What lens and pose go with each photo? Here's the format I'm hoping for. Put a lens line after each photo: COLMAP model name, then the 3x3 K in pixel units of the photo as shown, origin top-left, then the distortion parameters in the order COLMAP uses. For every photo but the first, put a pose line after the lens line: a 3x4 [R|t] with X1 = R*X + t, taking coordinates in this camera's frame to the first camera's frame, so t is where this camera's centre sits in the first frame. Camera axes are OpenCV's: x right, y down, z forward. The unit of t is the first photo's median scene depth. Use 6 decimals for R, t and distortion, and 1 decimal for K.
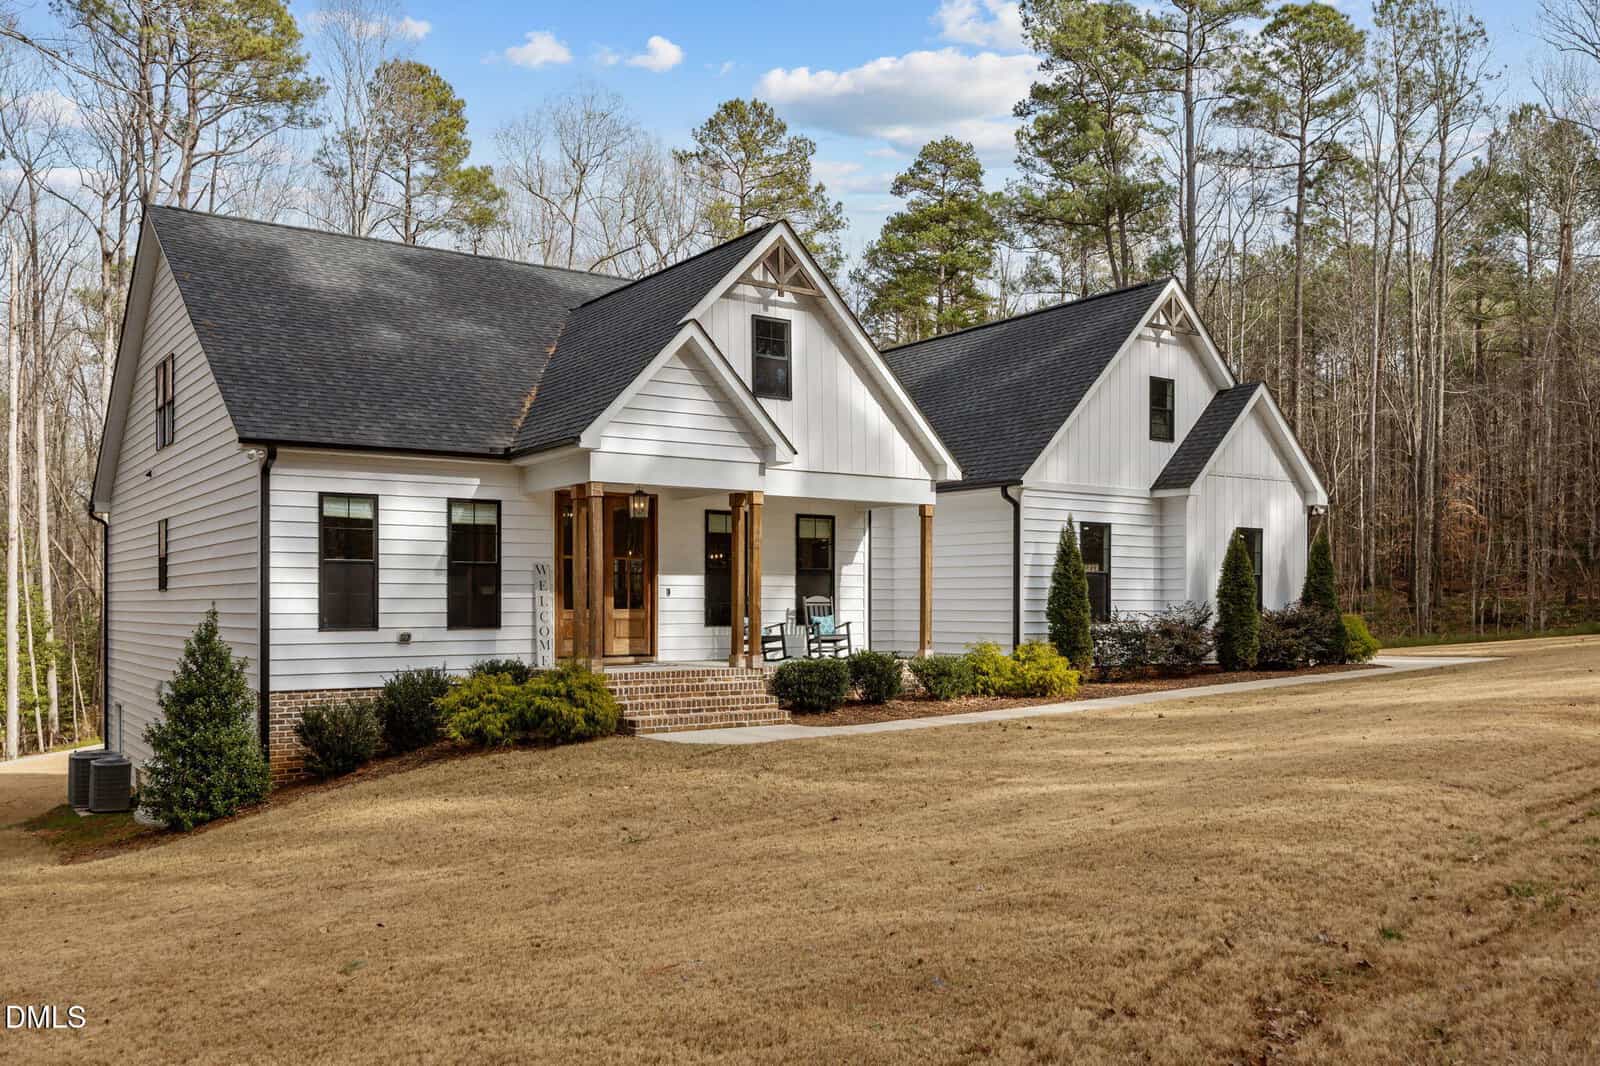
lens RADIAL K [[1183.5, 0, 803.7], [0, 1183.5, 594.6], [0, 0, 1]] dist [0.000336, -0.077486]
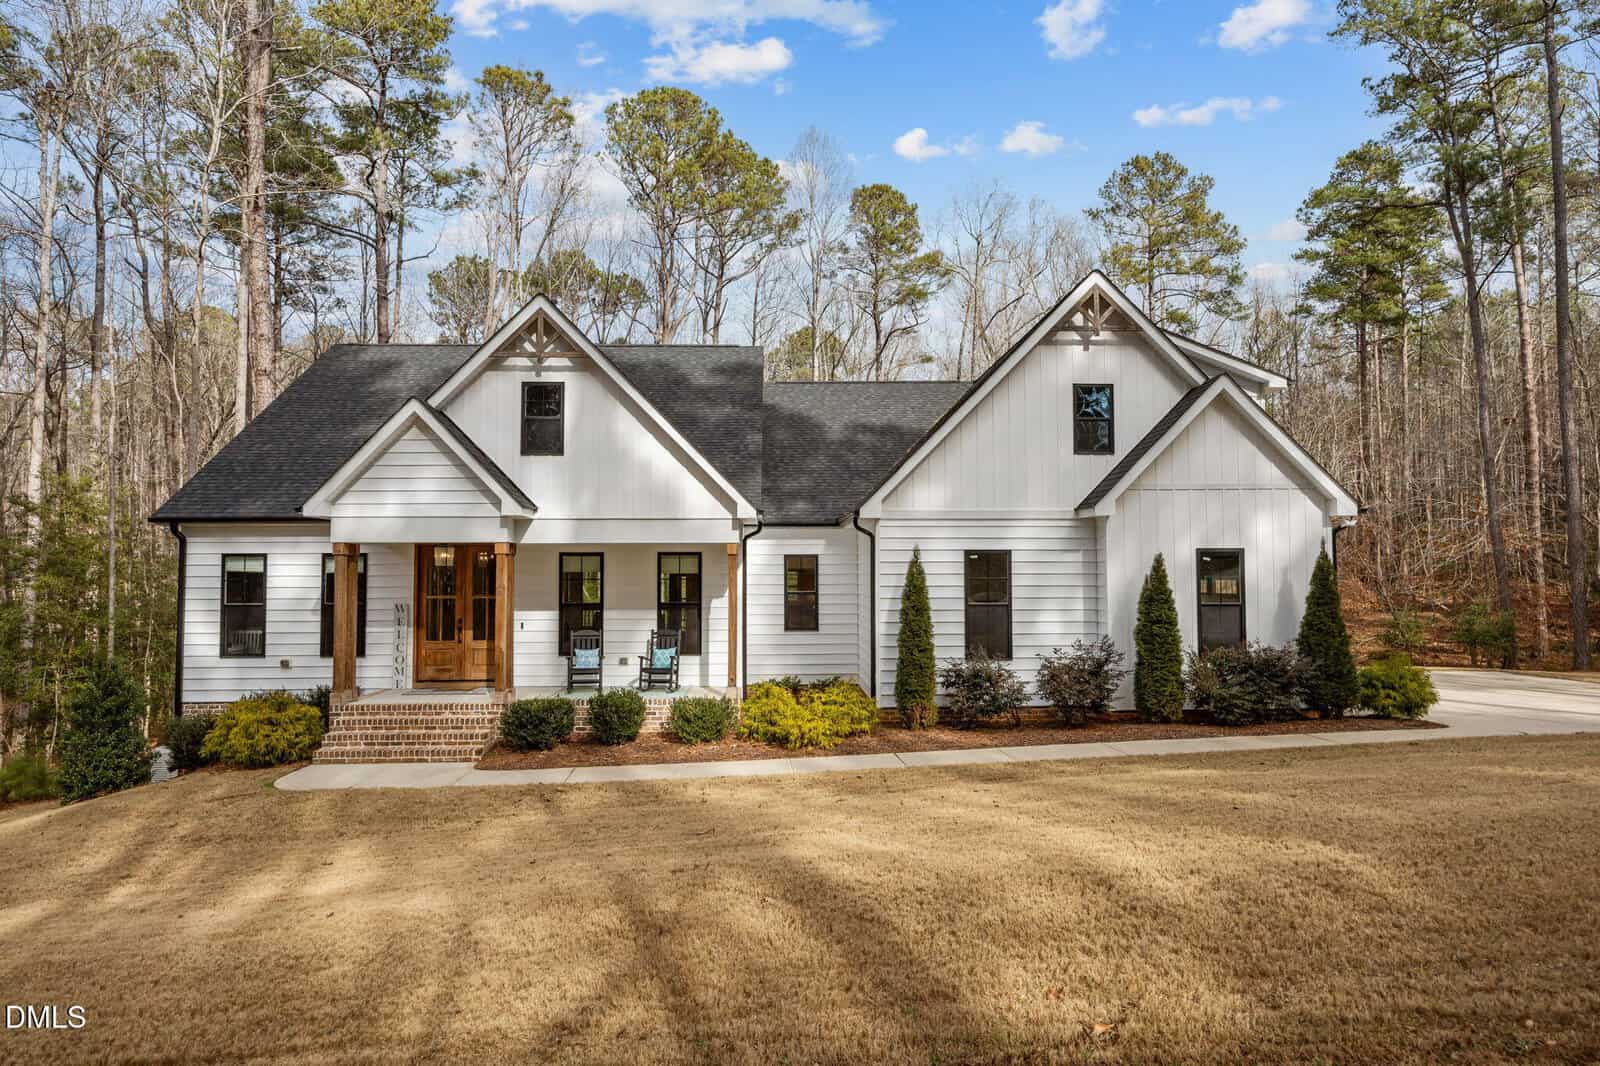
lens RADIAL K [[915.8, 0, 856.7], [0, 915.8, 529.8], [0, 0, 1]] dist [-0.009083, -0.000840]
pose [[0.863252, -0.026265, -0.504090, 0.620286], [0.005136, 0.999051, -0.043258, -0.055375], [0.504747, 0.034753, 0.862567, 0.397418]]
